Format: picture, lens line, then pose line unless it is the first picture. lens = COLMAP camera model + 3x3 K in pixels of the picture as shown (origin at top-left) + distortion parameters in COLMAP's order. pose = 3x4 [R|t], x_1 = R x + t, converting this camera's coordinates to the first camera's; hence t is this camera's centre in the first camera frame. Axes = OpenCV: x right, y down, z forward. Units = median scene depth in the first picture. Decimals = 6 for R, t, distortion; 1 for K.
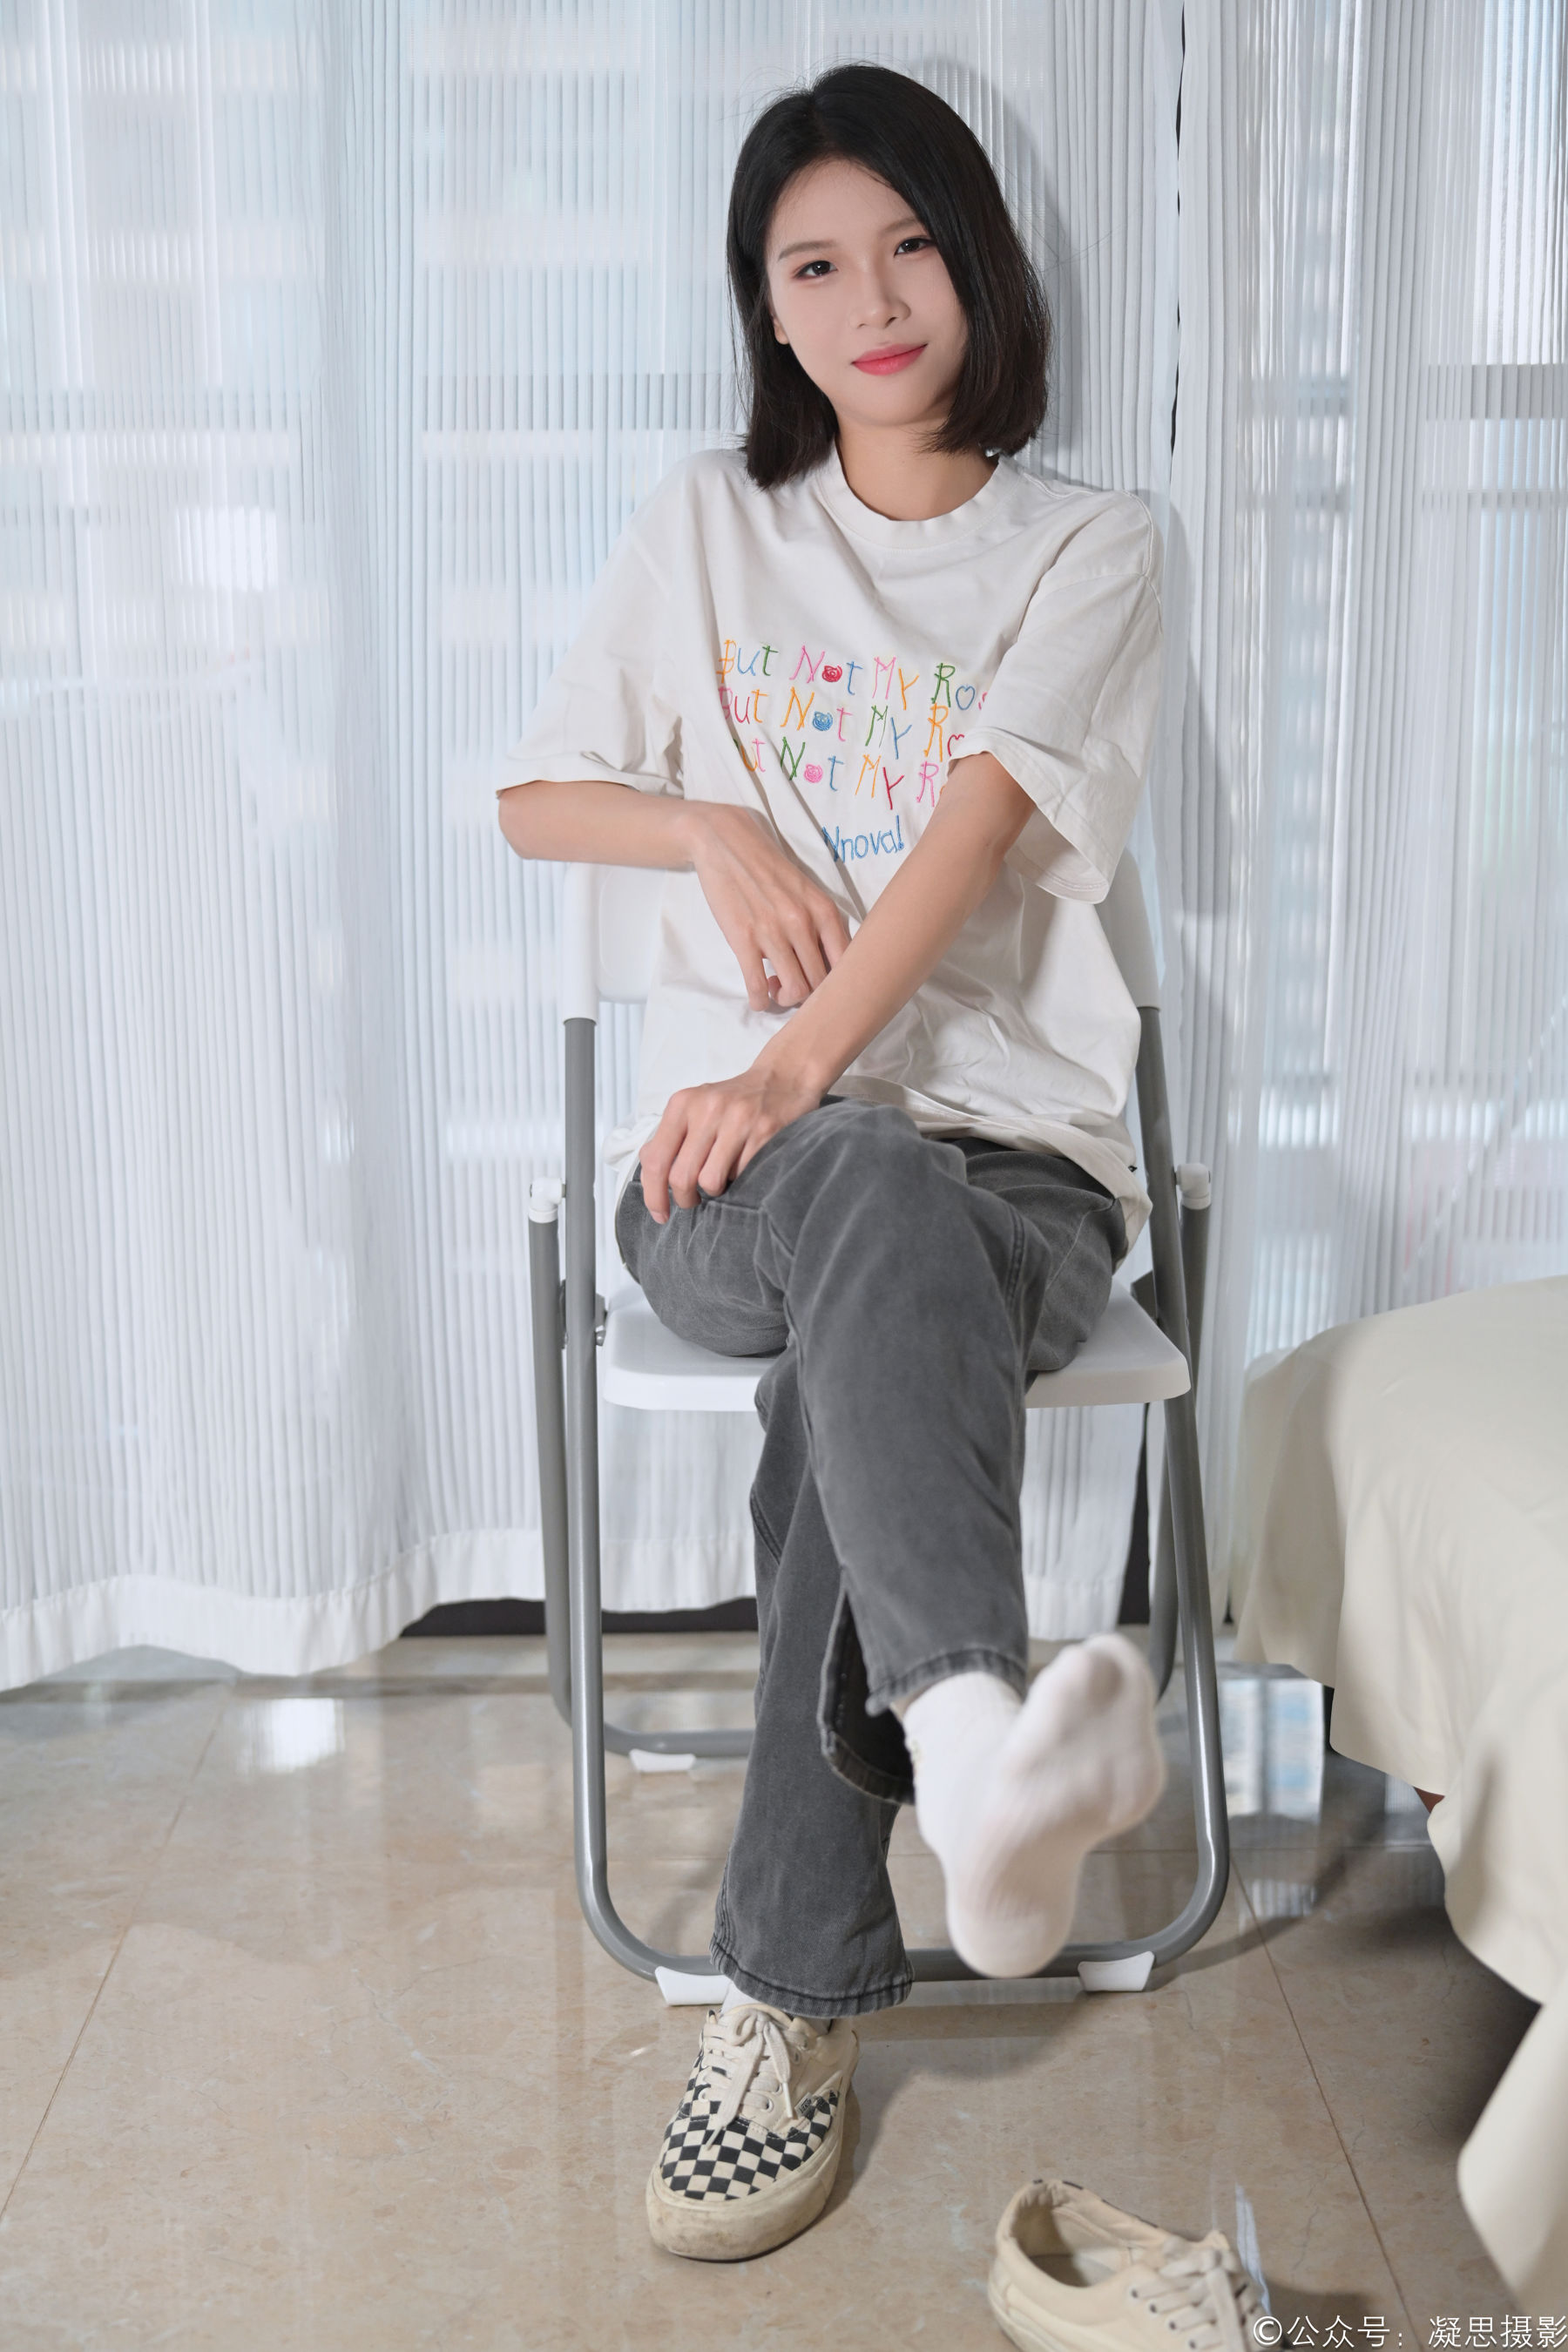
lens RADIAL K [[3081.9, 0, 793.7], [0, 3081.9, 1110.1], [0, 0, 1]] dist [-0.040718, 0.000000]
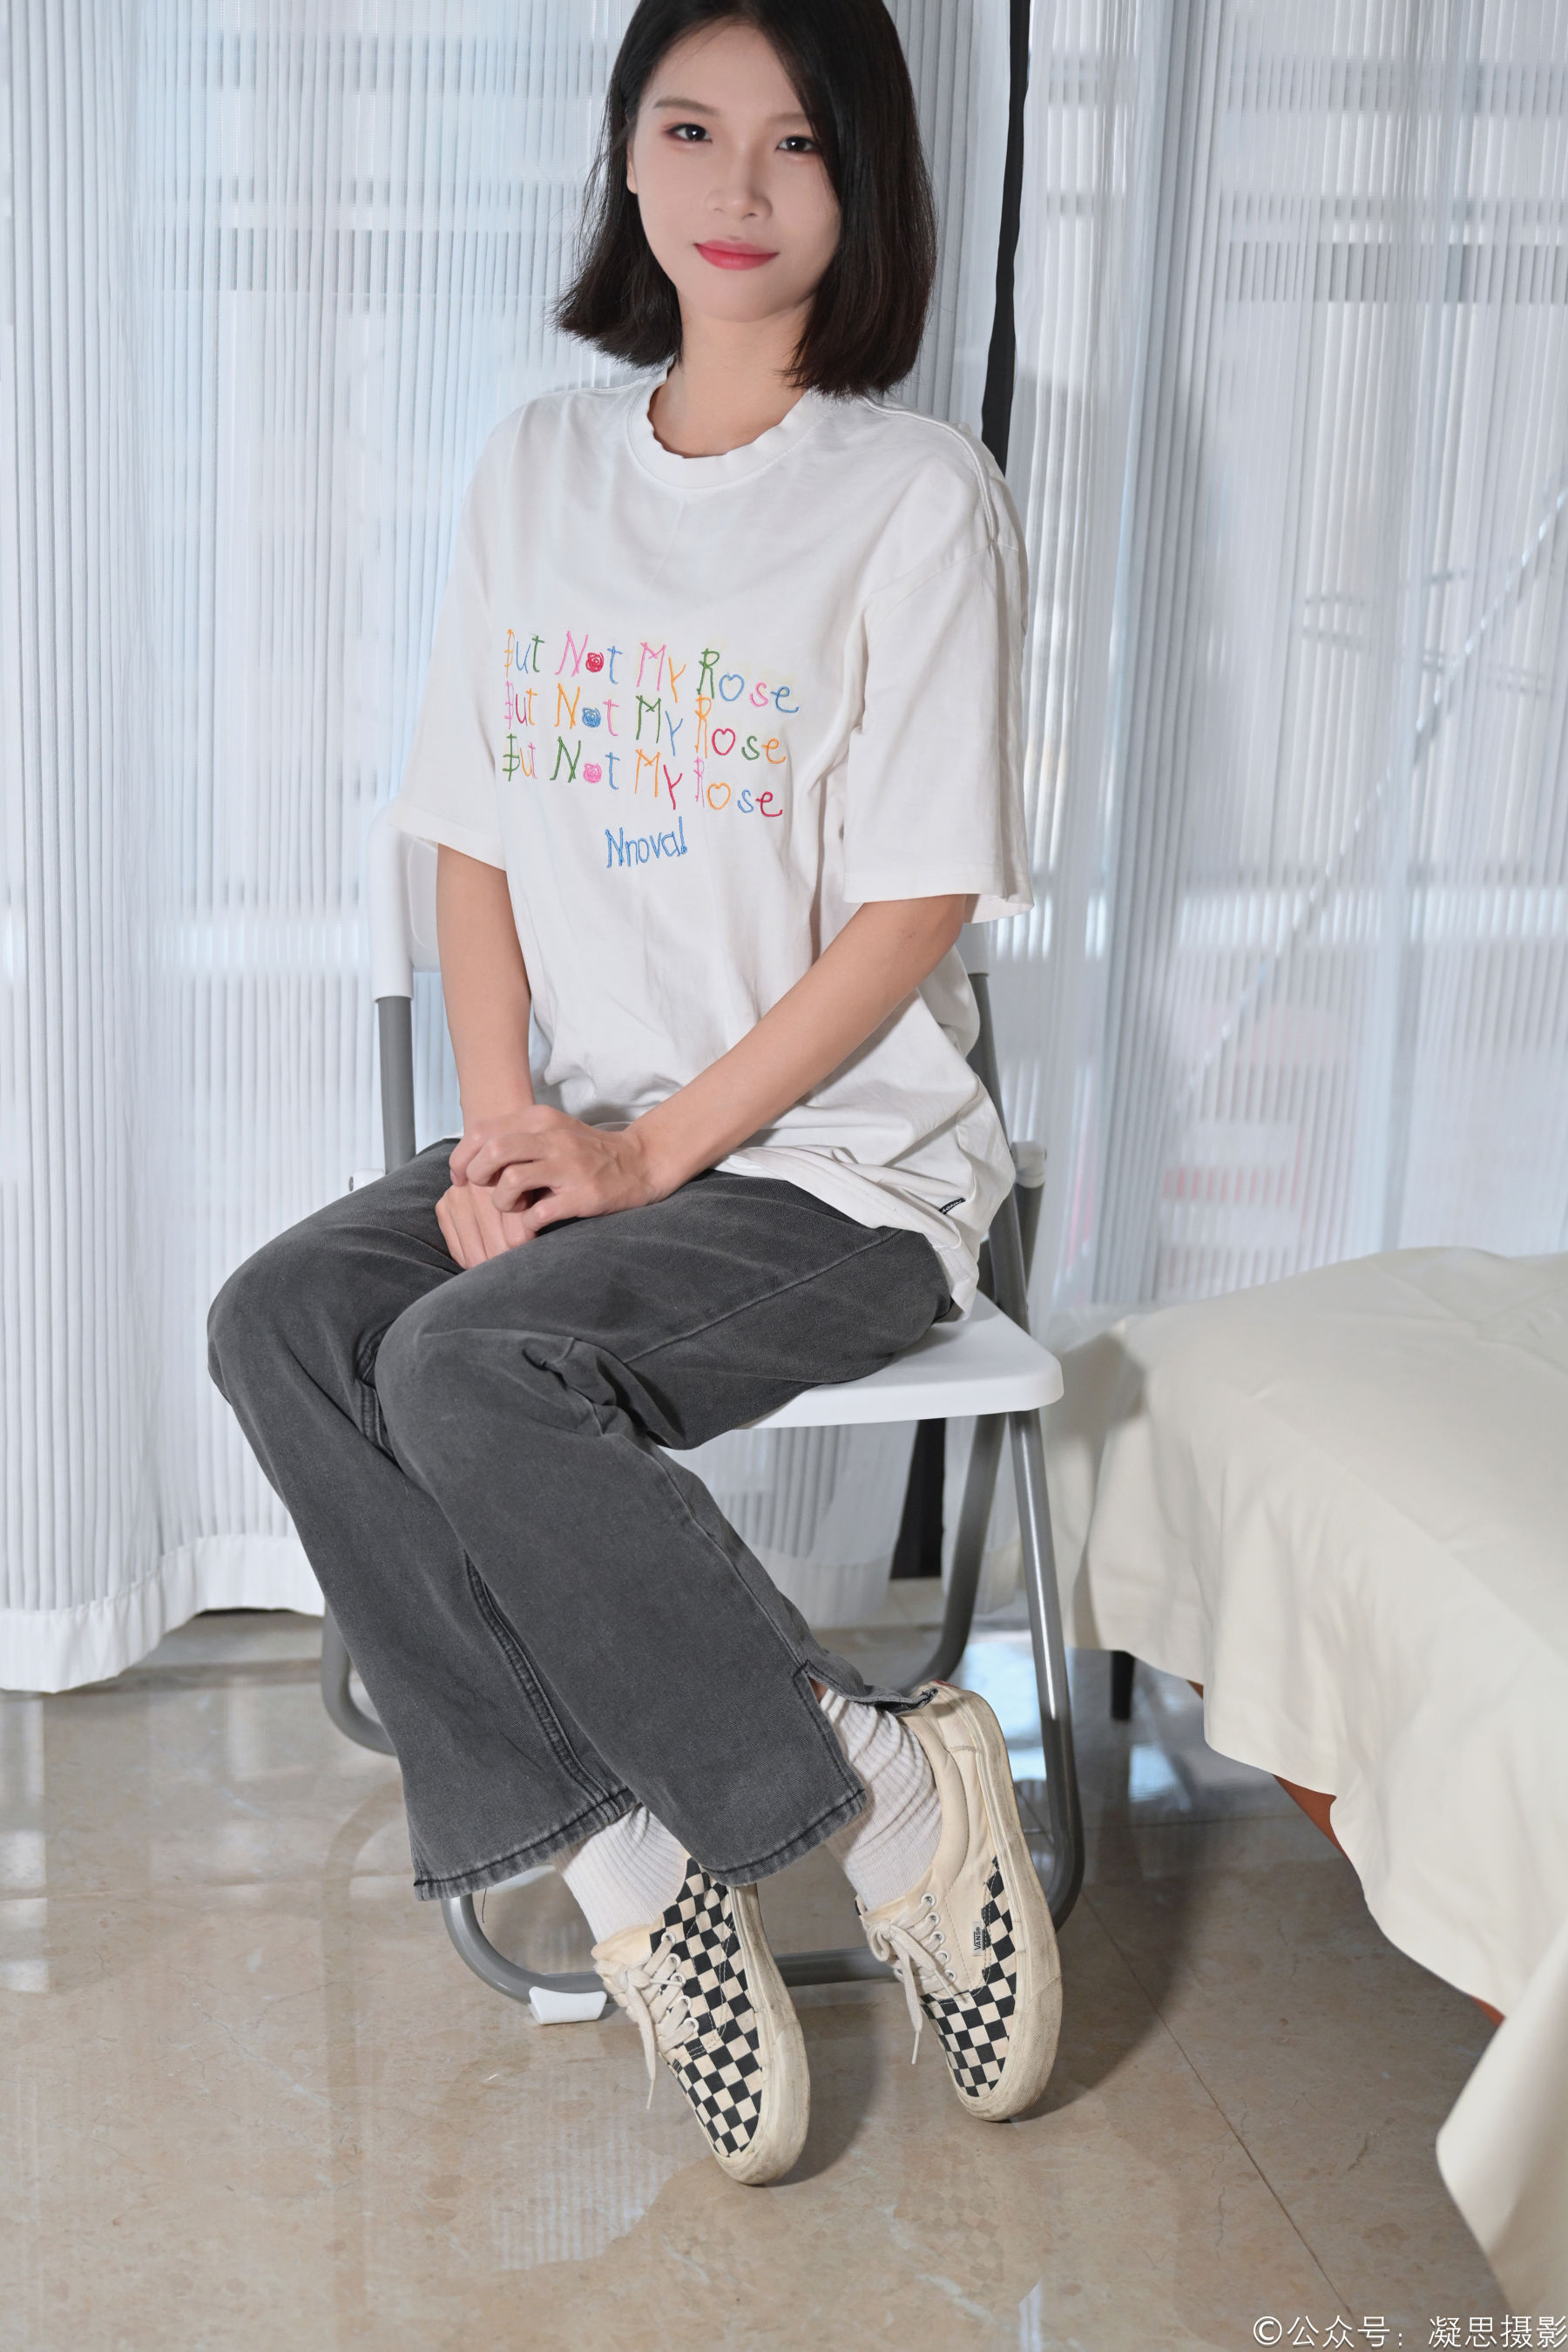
lens RADIAL K [[4171.2, 0, 801.2], [0, 4171.2, 1187.8], [0, 0, 1]] dist [-0.093630, 0.000000]
pose [[0.979666, -0.014028, 0.200146, -0.247973], [-0.008579, 0.993712, 0.111639, -0.138517], [-0.200454, -0.111086, 0.973385, -0.314476]]
